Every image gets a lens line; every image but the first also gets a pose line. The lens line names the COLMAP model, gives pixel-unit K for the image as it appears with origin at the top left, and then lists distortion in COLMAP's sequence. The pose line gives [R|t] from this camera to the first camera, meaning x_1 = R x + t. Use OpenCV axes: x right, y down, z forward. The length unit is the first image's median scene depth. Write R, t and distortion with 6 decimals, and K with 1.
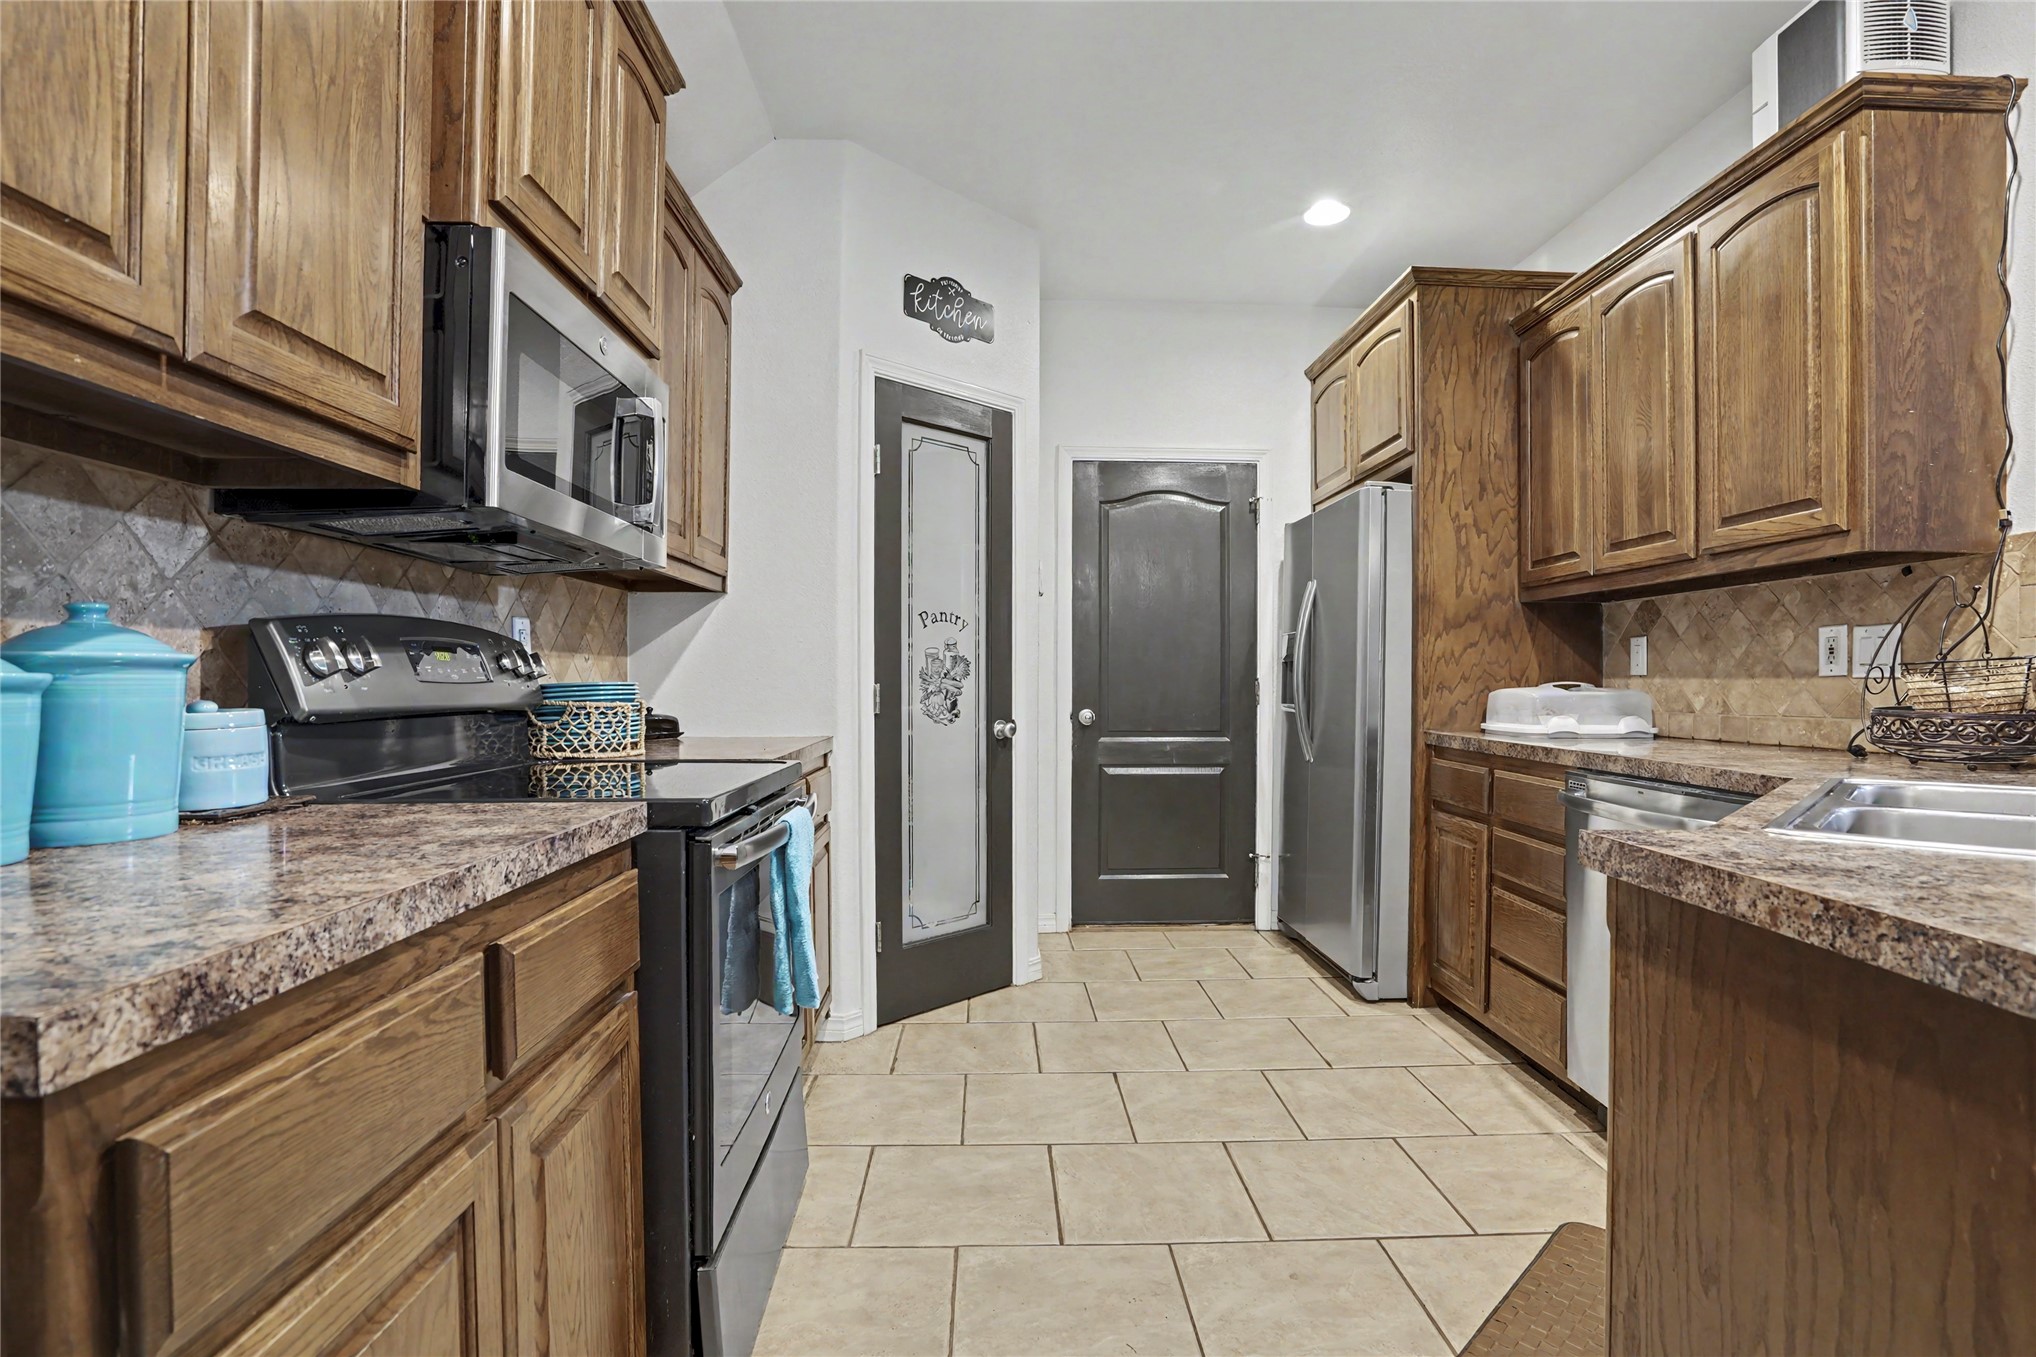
lens RADIAL K [[966.8, 0, 1038.5], [0, 966.8, 693.1], [0, 0, 1]] dist [-0.047005, 0.014379]
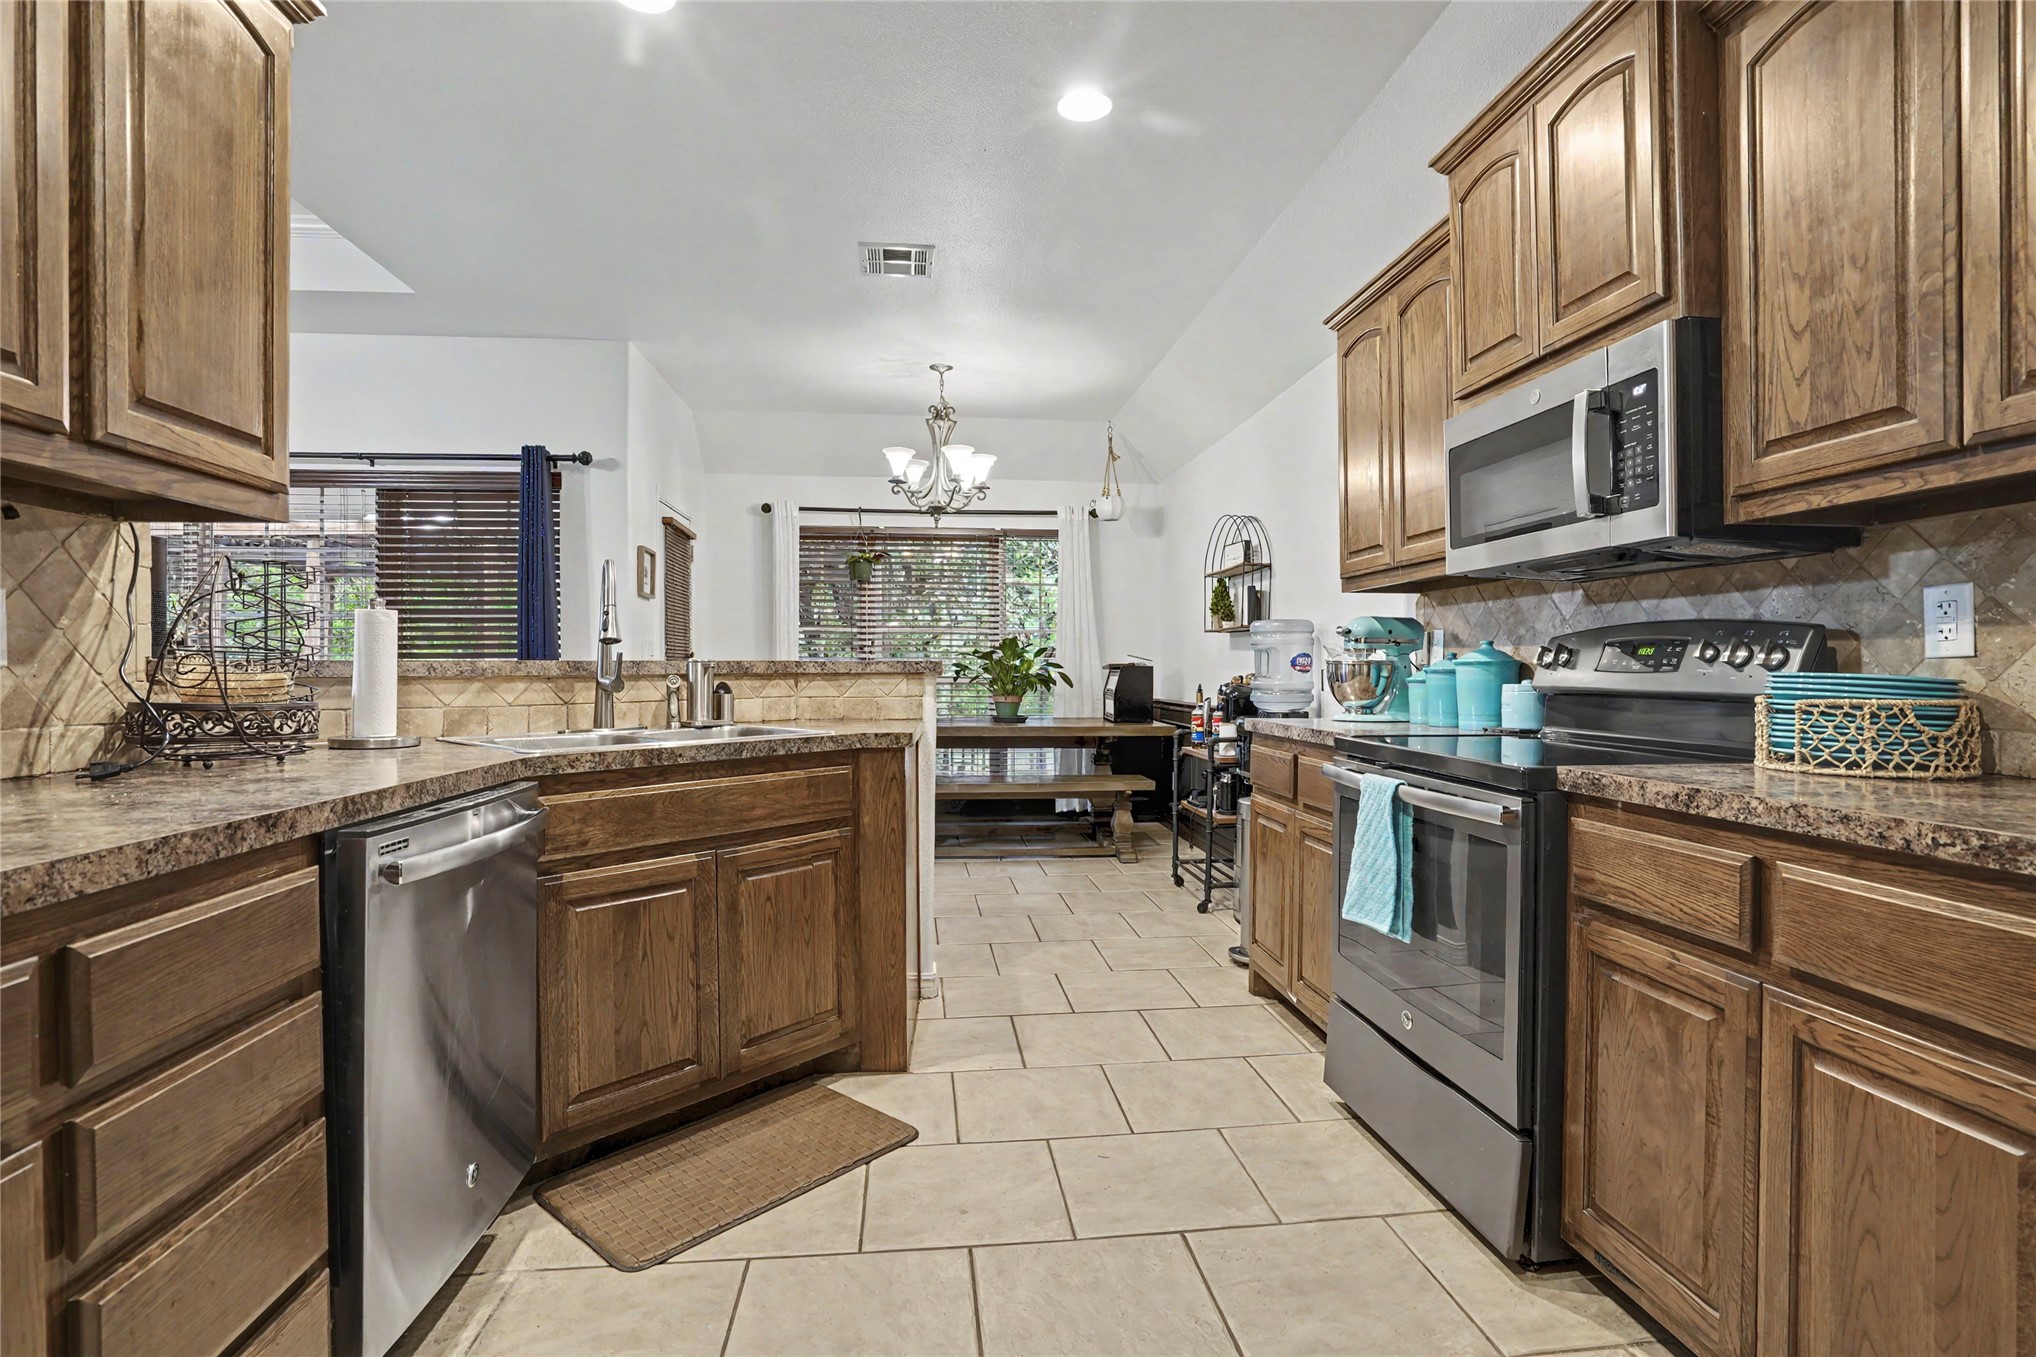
lens RADIAL K [[966.8, 0, 1030.7], [0, 966.8, 683.7], [0, 0, 1]] dist [-0.047005, 0.014379]
pose [[-0.997321, 0.001159, -0.073133, 0.238685], [-0.000960, 0.999581, 0.028926, -0.026084], [0.073136, 0.028919, -0.996903, 1.843365]]
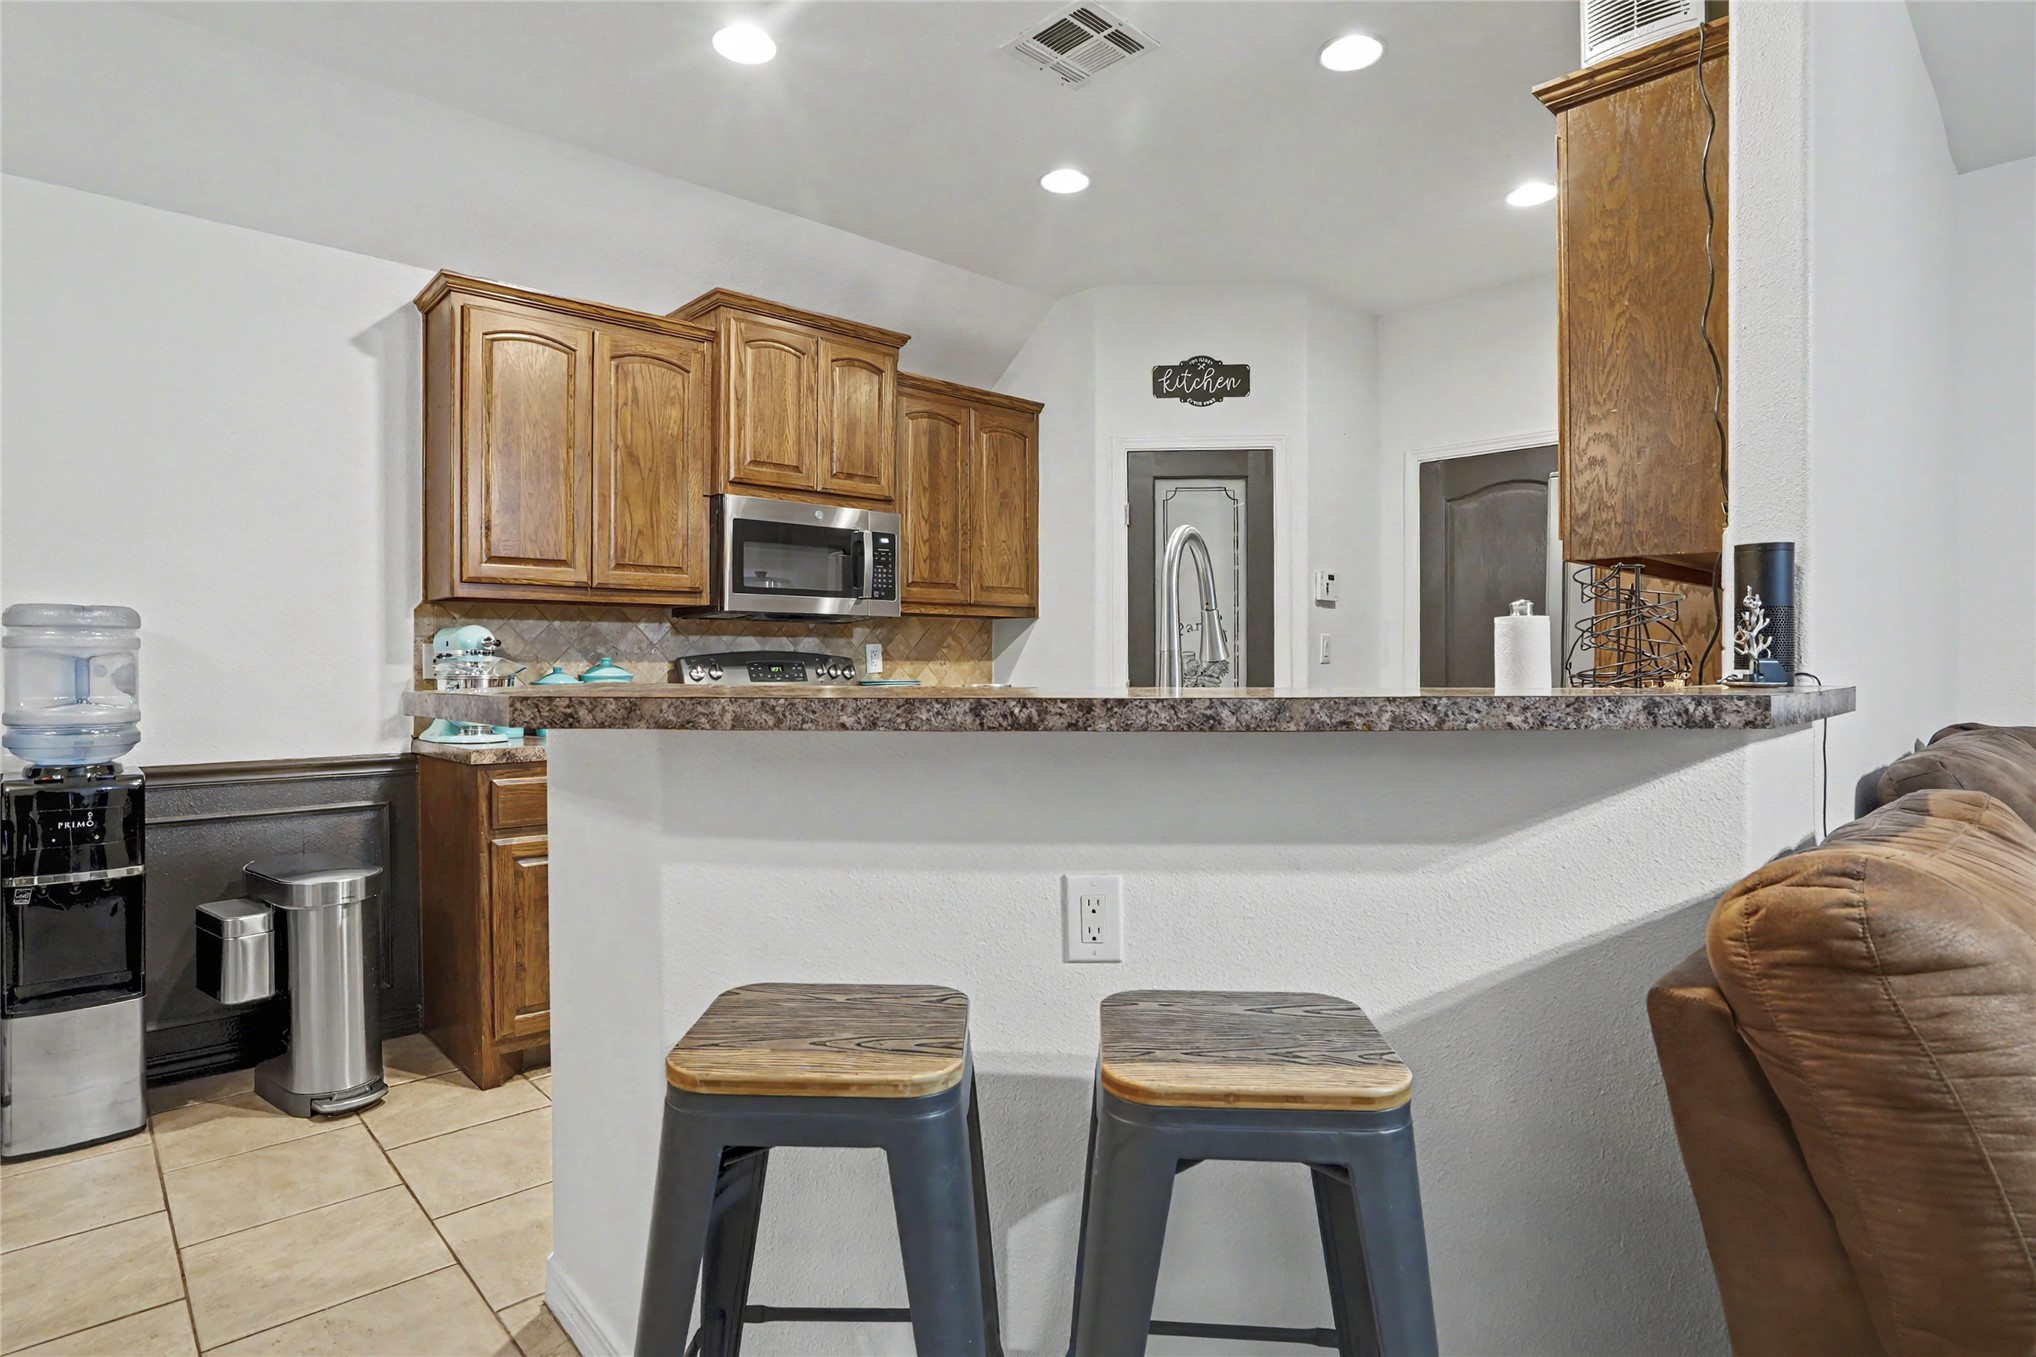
lens RADIAL K [[1101.2, 0, 1018.7], [0, 1101.2, 667.1], [0, 0, 1]] dist [-0.006423, 0.000261]
pose [[0.653373, 0.001662, -0.757034, 1.351296], [-0.008554, 0.999950, -0.005187, -0.029396], [0.756988, 0.009864, 0.653355, -0.177238]]
